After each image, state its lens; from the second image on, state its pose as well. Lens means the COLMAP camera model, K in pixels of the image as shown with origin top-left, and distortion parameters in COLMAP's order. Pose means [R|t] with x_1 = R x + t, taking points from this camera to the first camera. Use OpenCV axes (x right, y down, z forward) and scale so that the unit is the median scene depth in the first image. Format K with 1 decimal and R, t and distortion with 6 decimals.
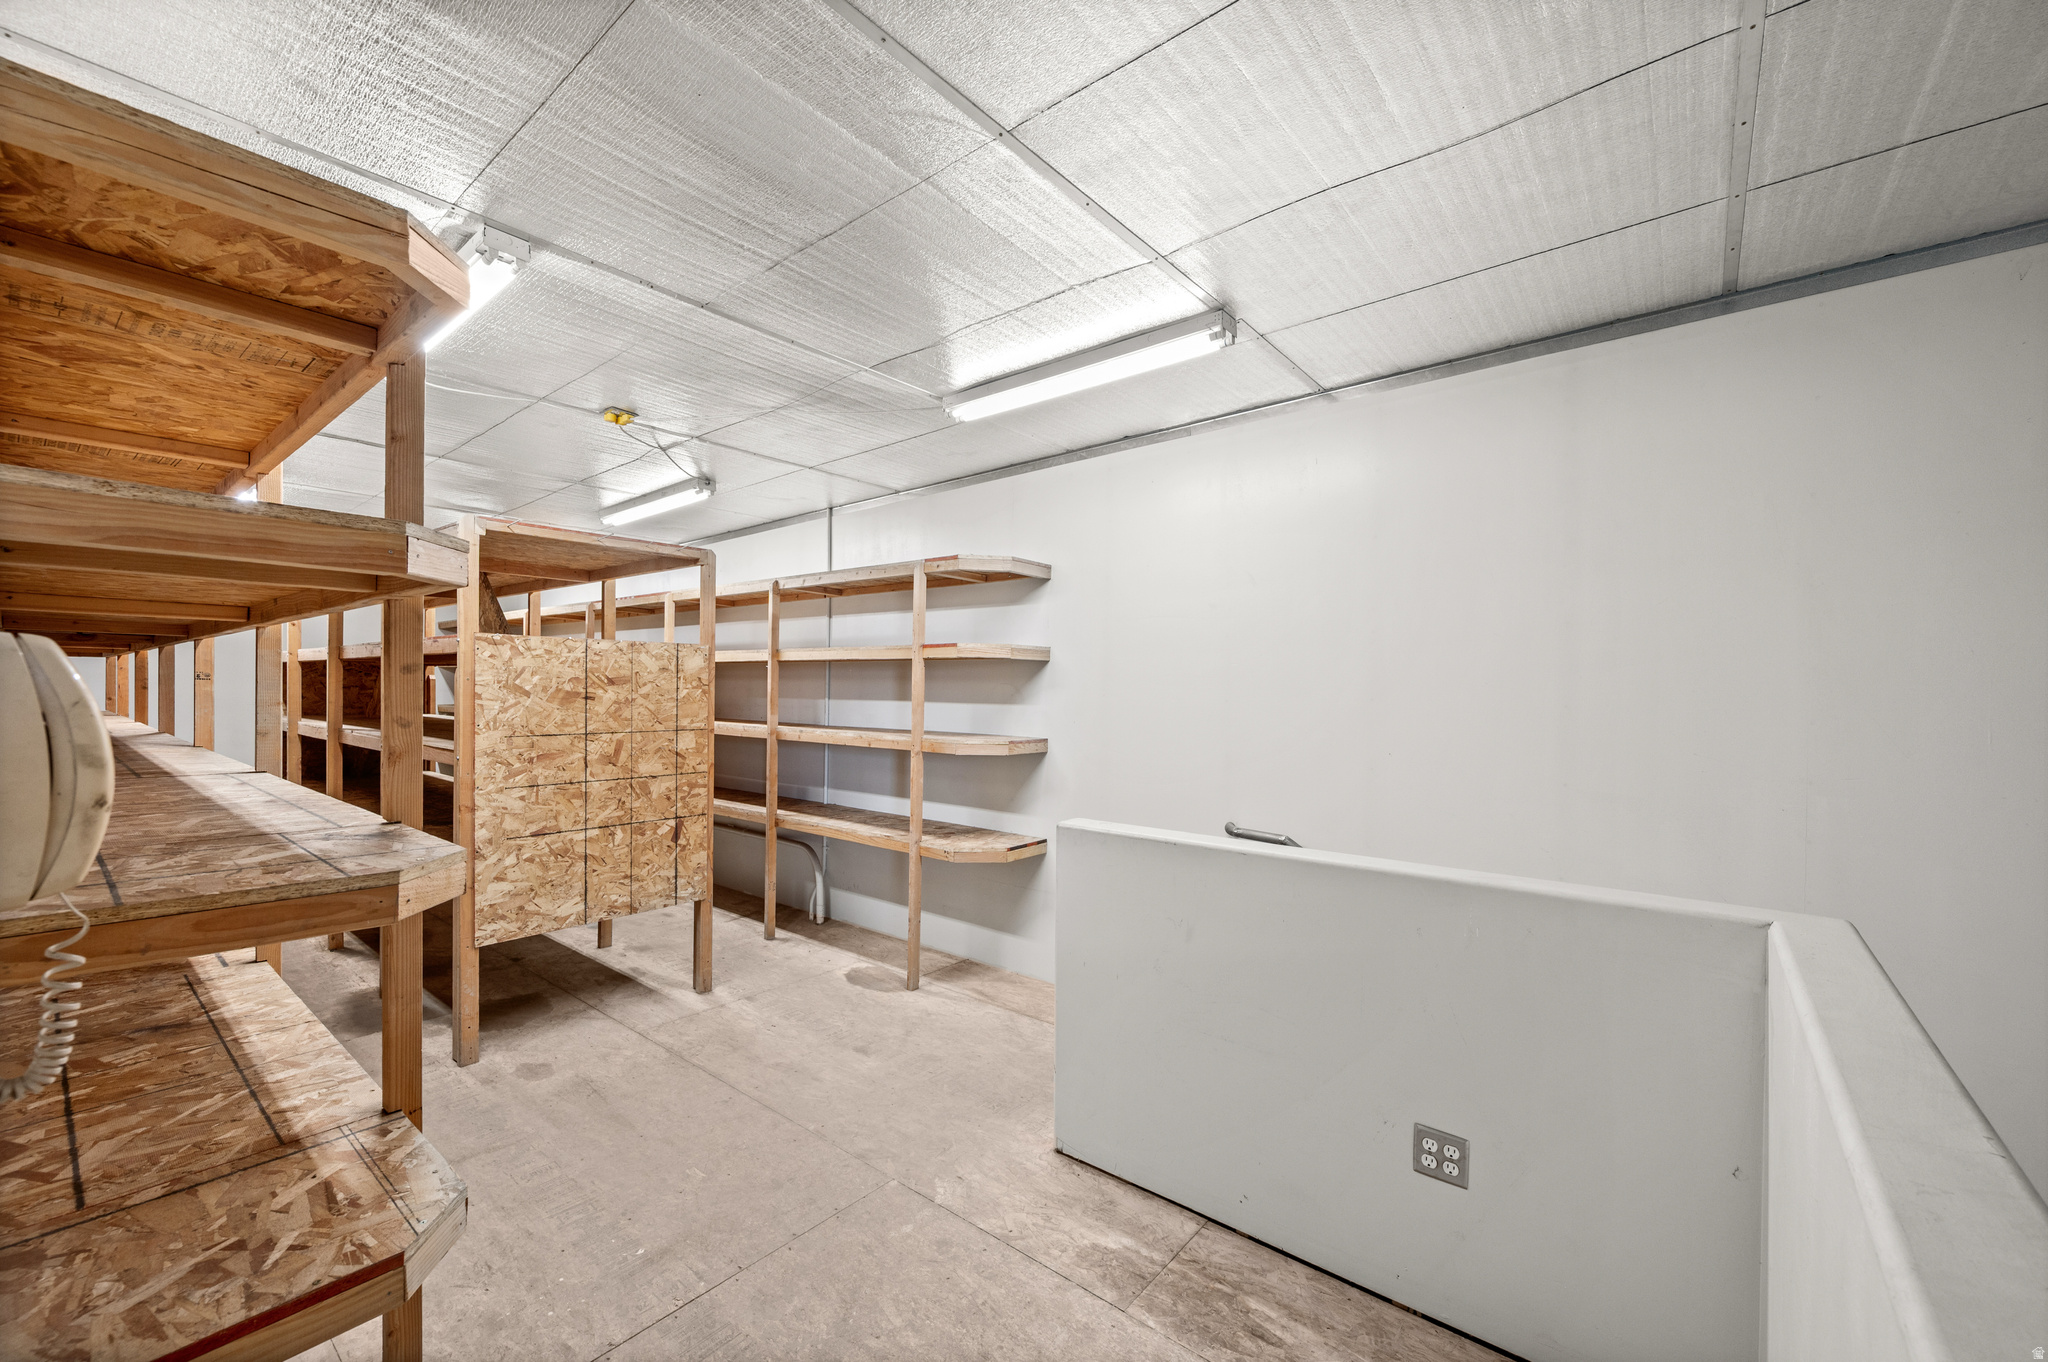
lens RADIAL K [[824.7, 0, 1026.6], [0, 824.7, 685.4], [0, 0, 1]] dist [-0.002560, 0.000204]
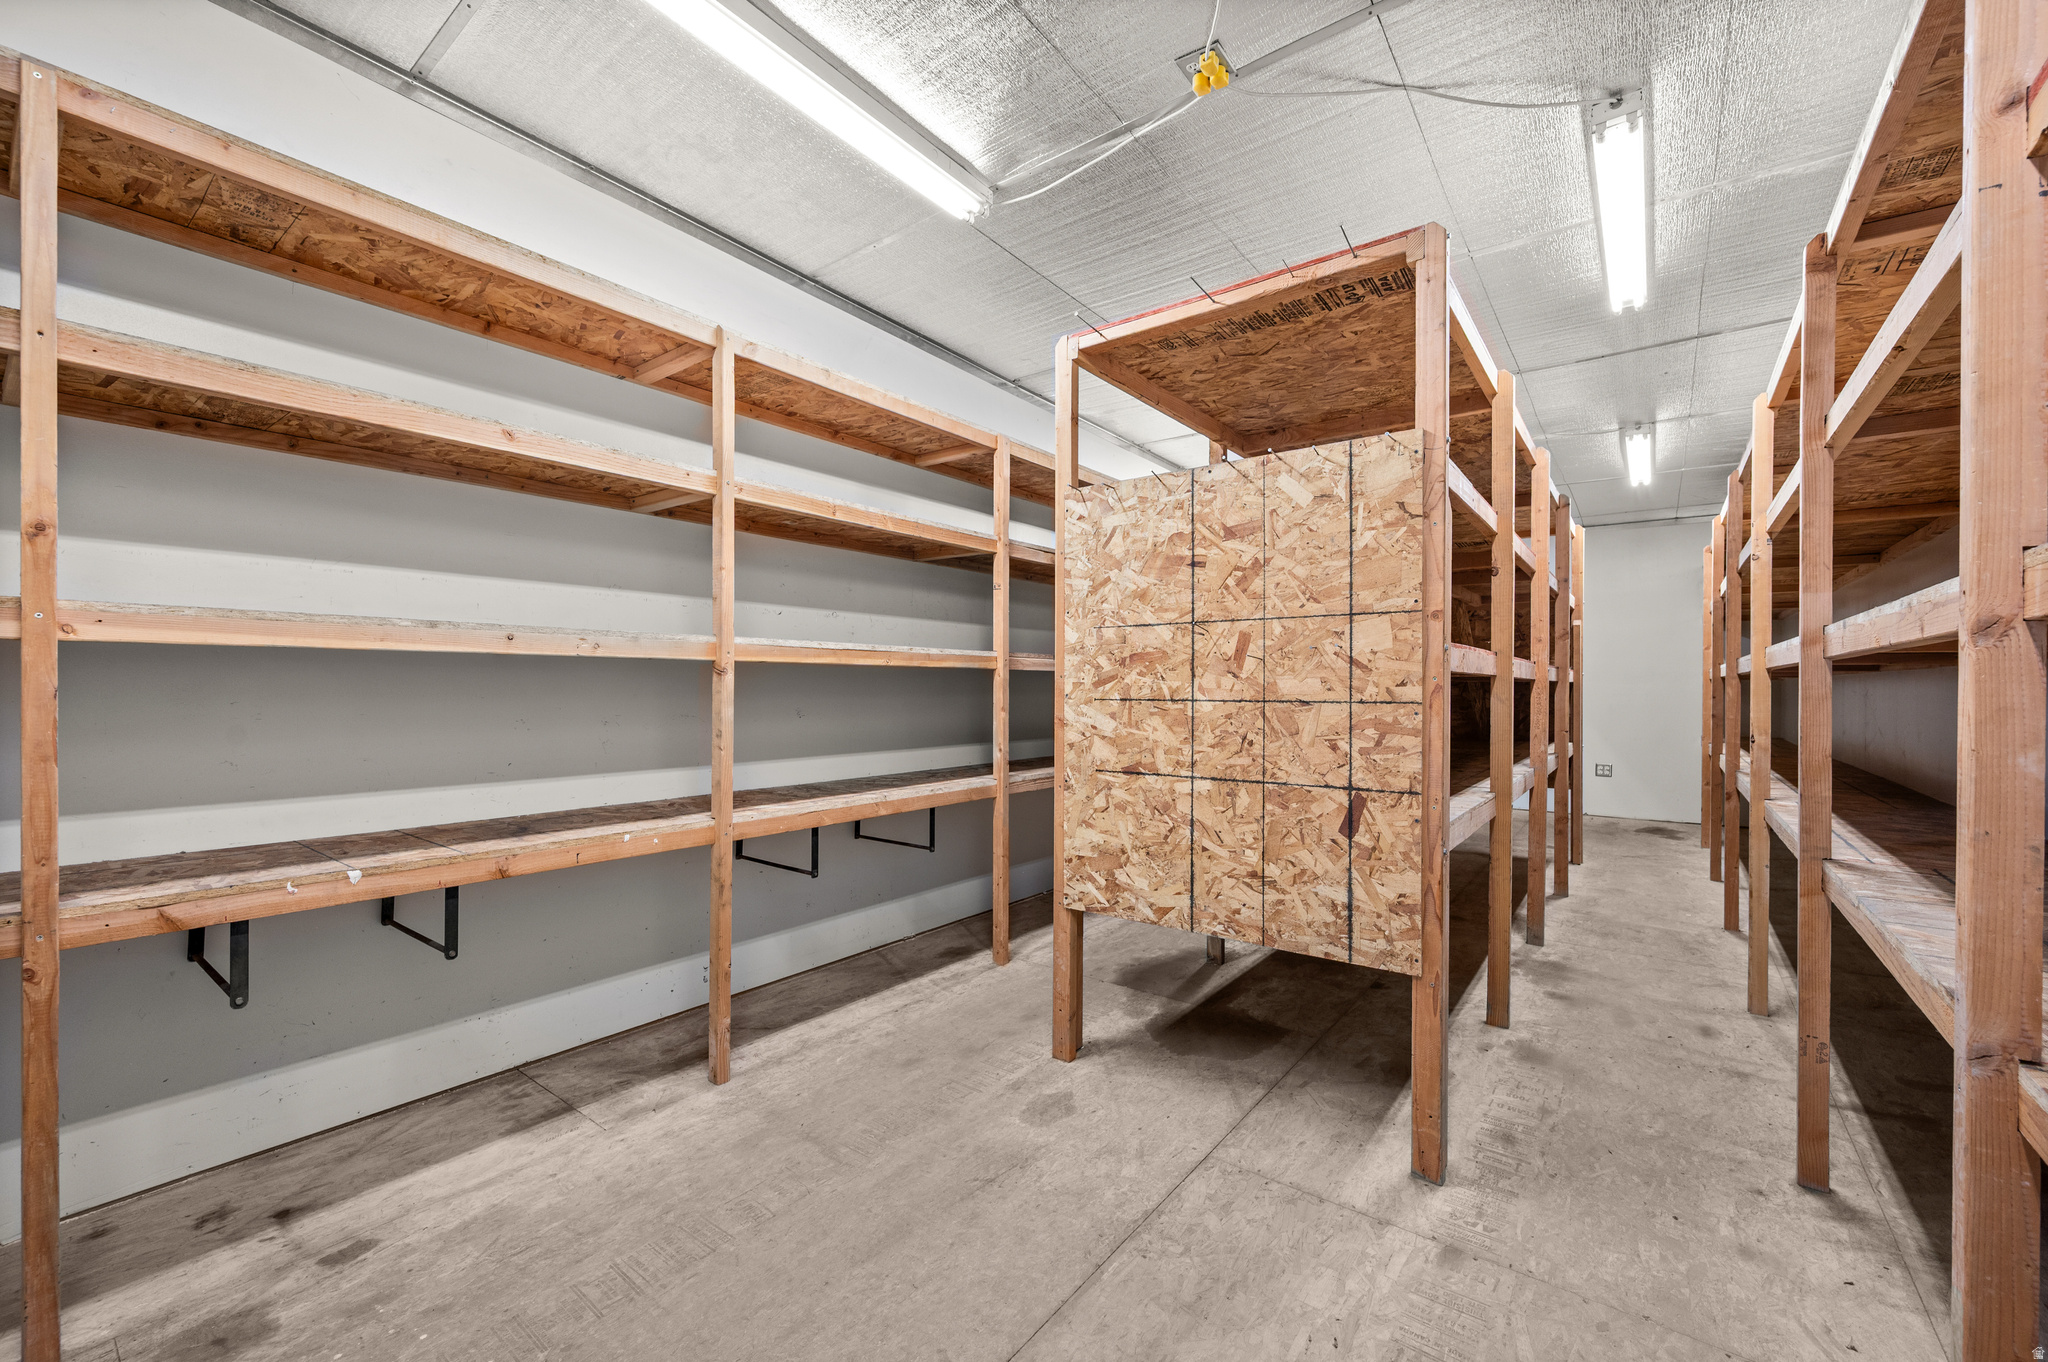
lens RADIAL K [[824.7, 0, 1025.9], [0, 824.7, 684.1], [0, 0, 1]] dist [-0.002560, 0.000204]
pose [[0.032655, -0.012229, -0.999392, 0.073843], [-0.001693, 0.999923, -0.012291, 0.108516], [0.999465, 0.002093, 0.032632, 0.823879]]
